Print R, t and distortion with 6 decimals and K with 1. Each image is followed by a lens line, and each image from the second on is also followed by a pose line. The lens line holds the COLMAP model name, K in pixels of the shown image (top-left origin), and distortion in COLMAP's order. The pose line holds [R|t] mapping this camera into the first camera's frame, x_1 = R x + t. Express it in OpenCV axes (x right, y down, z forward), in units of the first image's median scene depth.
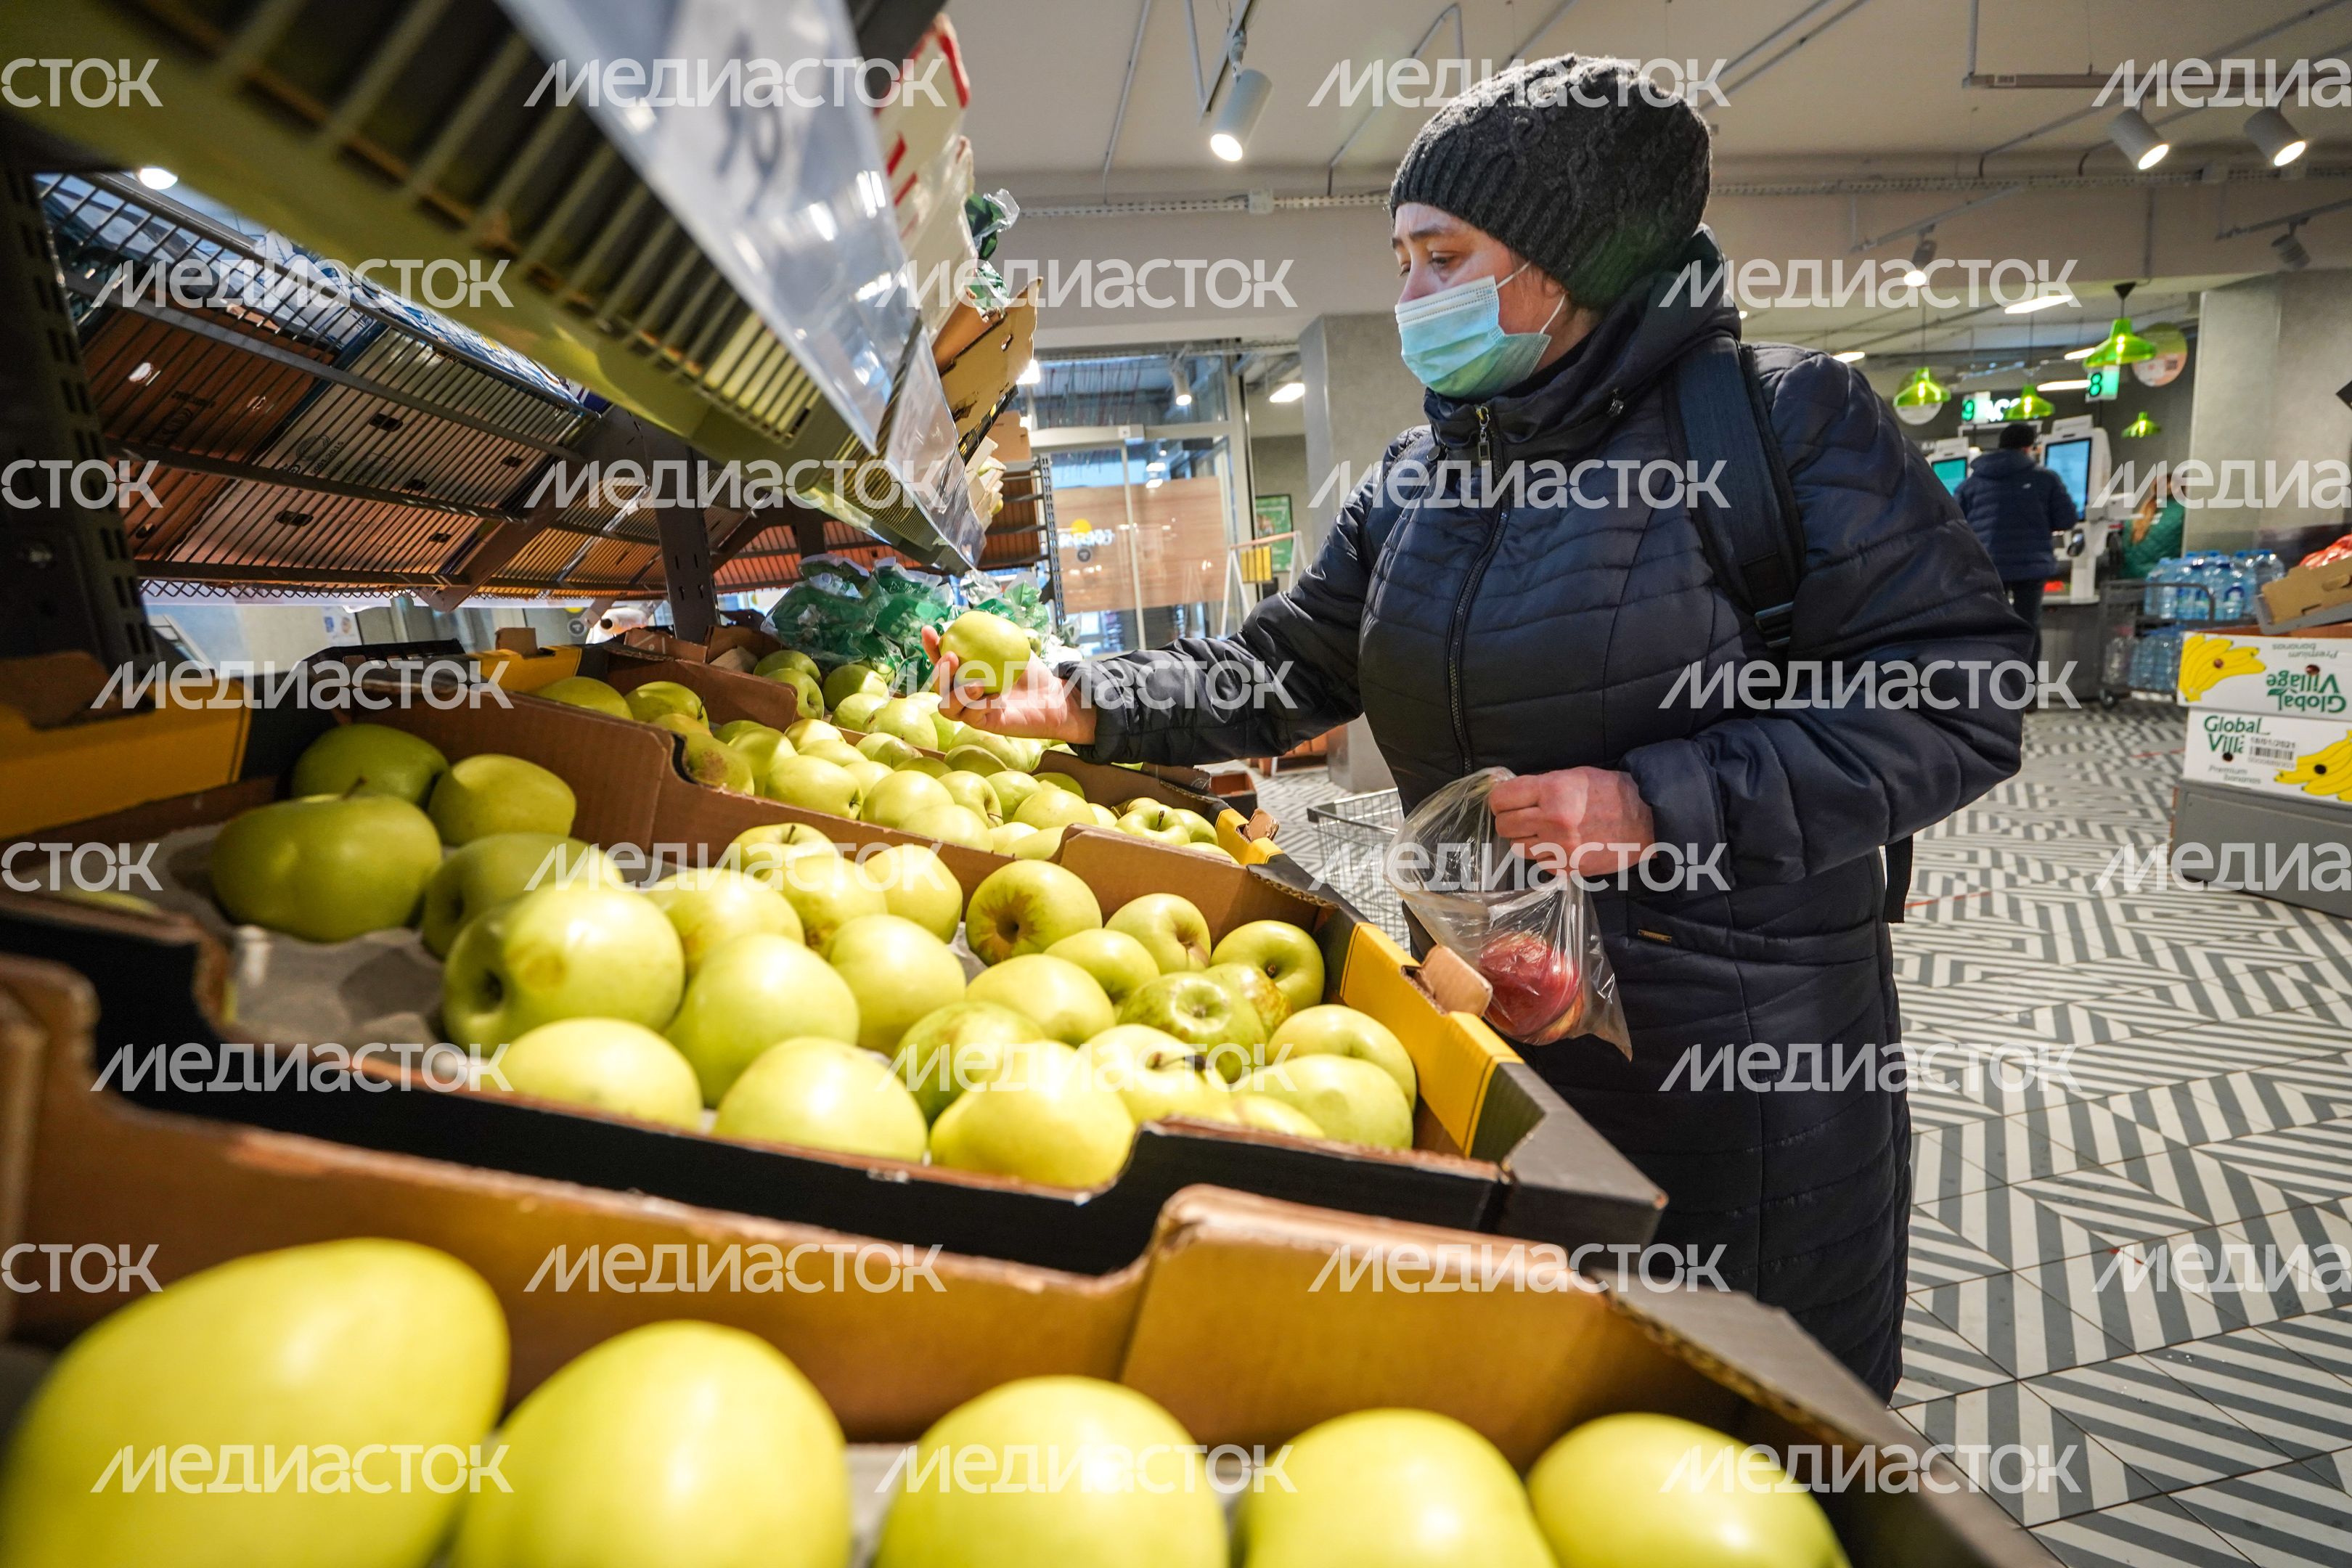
lens RADIAL K [[1053.7, 0, 1186.8], [0, 1053.7, 805.5], [0, 0, 1]] dist [-0.038803, 0.014899]
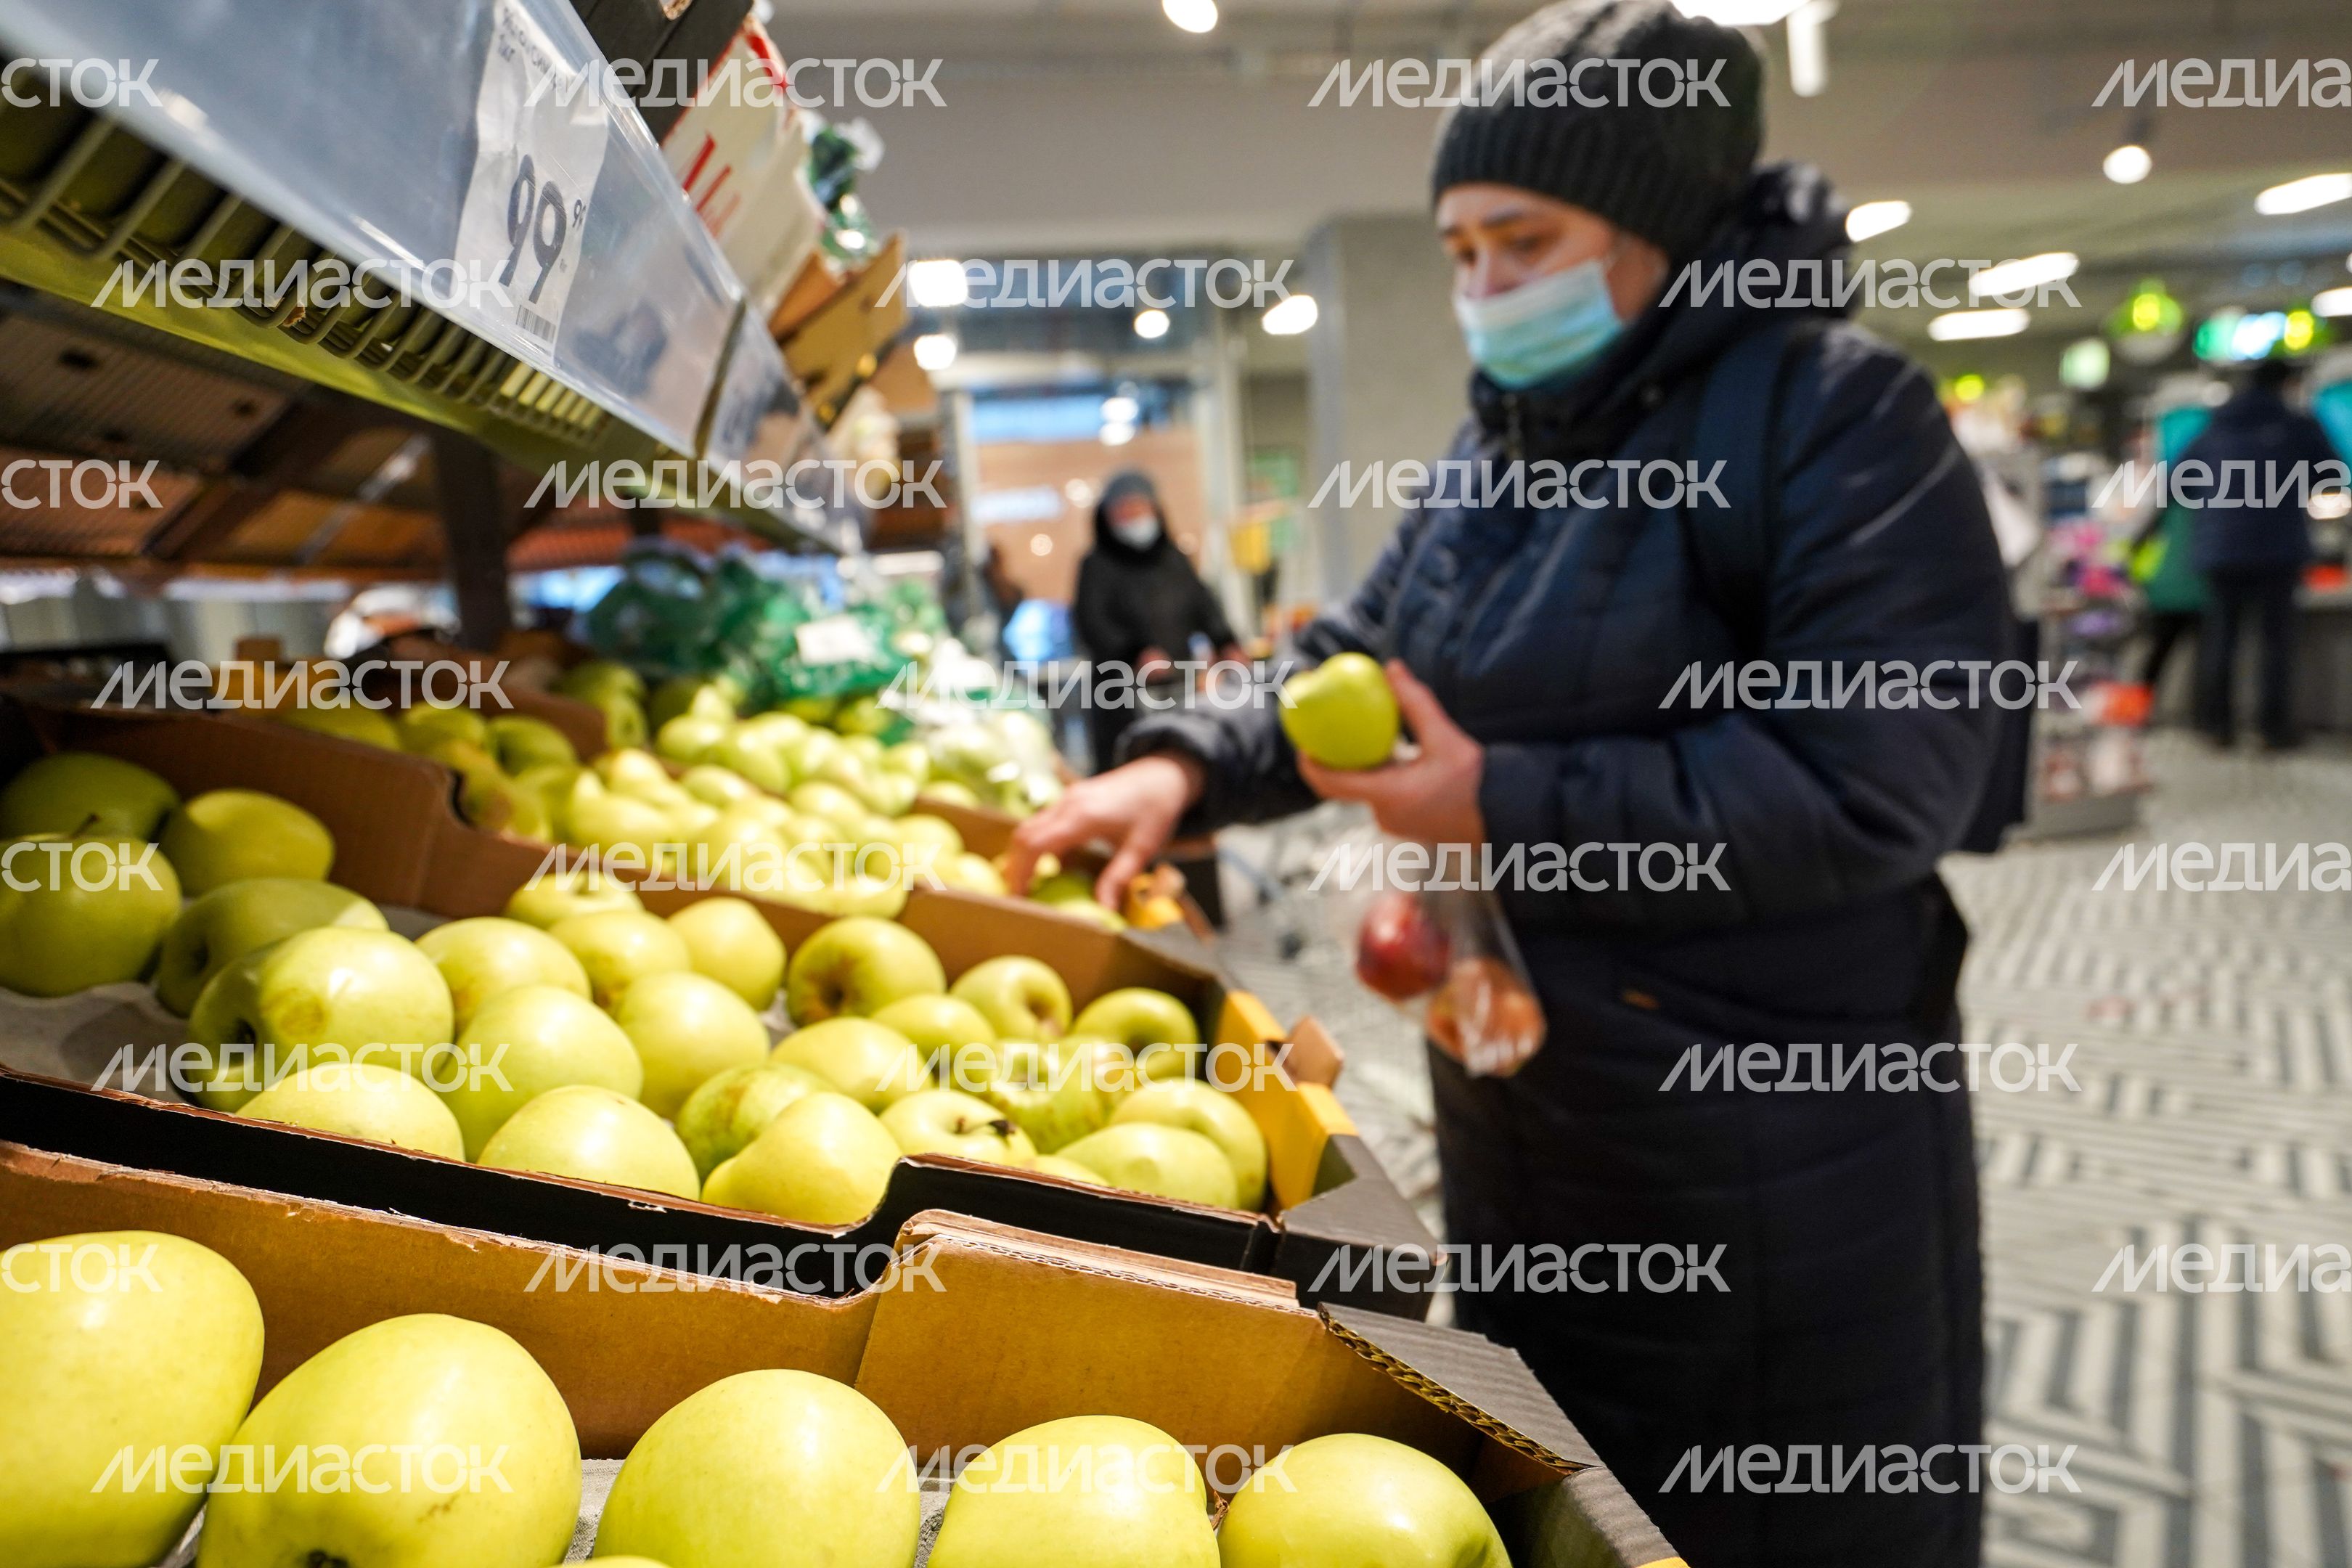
lens RADIAL K [[1440.9, 0, 1175.9], [0, 1440.9, 823.6], [0, 0, 1]] dist [-0.001783, 0.034478]
pose [[0.999906, 0.011405, 0.007558, 0.054164], [-0.011175, 0.999492, -0.029845, 0.003080], [-0.007895, 0.029758, 0.999526, -0.107352]]
